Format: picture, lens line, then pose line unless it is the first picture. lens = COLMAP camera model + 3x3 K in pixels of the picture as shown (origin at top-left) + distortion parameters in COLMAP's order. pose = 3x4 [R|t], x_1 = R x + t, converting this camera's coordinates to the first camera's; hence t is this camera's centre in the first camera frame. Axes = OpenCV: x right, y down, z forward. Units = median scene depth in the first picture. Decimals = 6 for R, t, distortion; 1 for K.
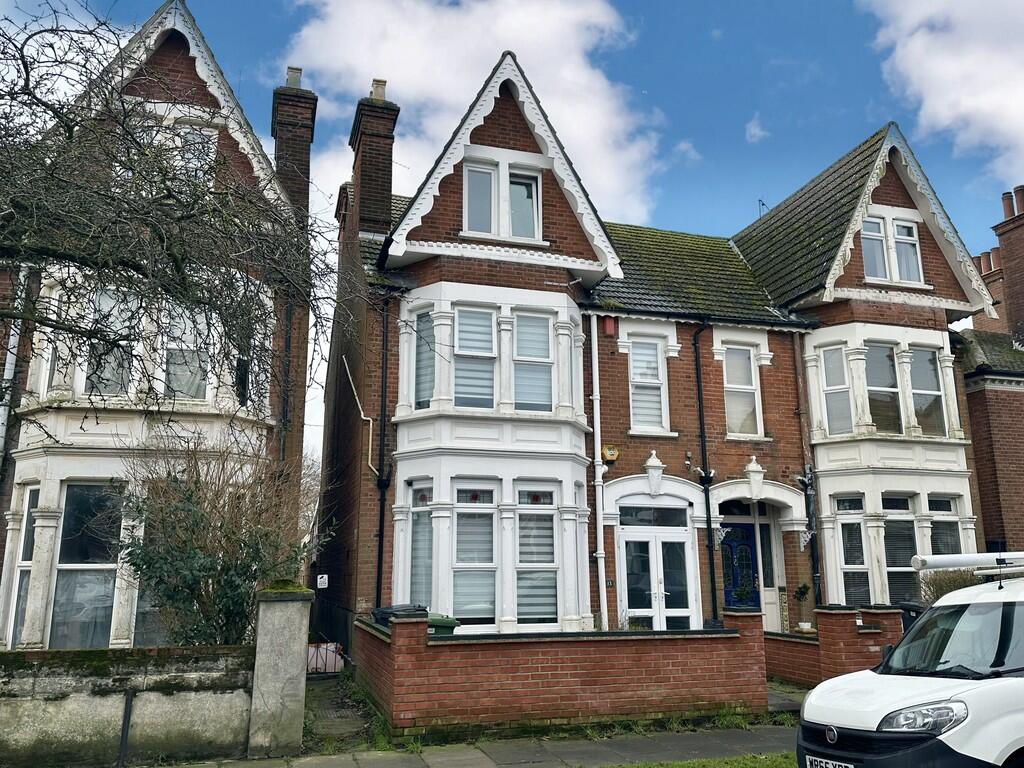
lens RADIAL K [[796.1, 0, 513.3], [0, 796.1, 388.1], [0, 0, 1]] dist [0.027982, -0.015227]
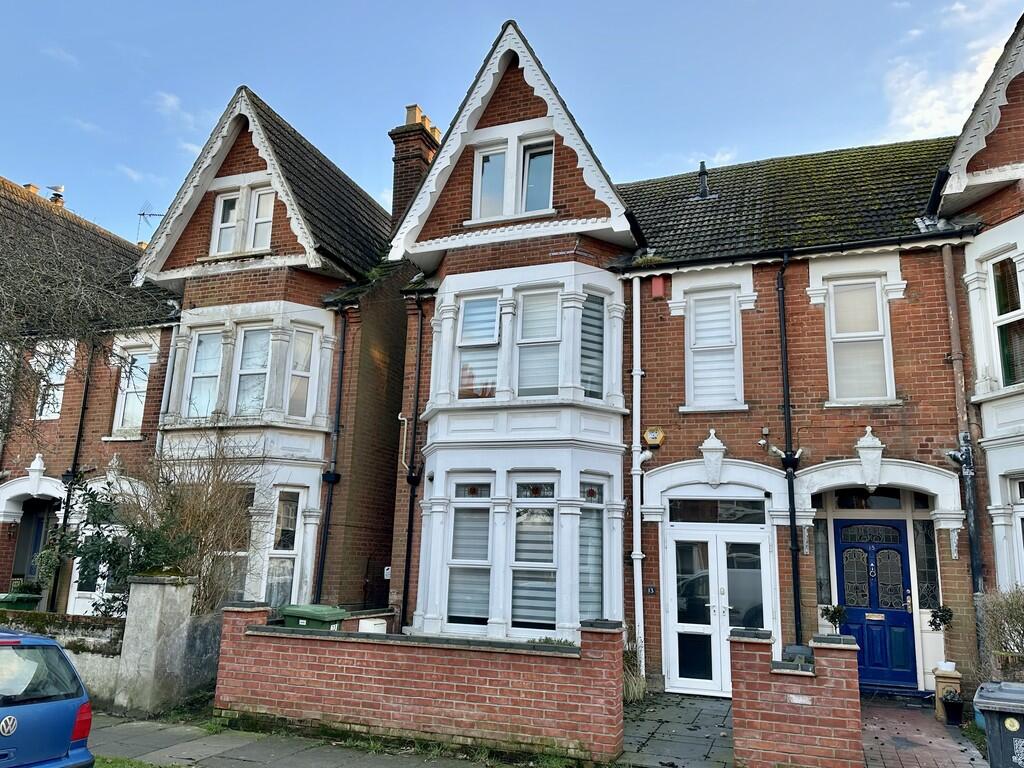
lens RADIAL K [[781.5, 0, 505.6], [0, 781.5, 382.5], [0, 0, 1]] dist [0.032812, -0.038551]
pose [[0.795315, -0.108099, -0.596480, 0.507961], [0.099279, 0.993913, -0.047752, 0.050169], [0.598011, -0.021240, 0.801206, 0.245330]]
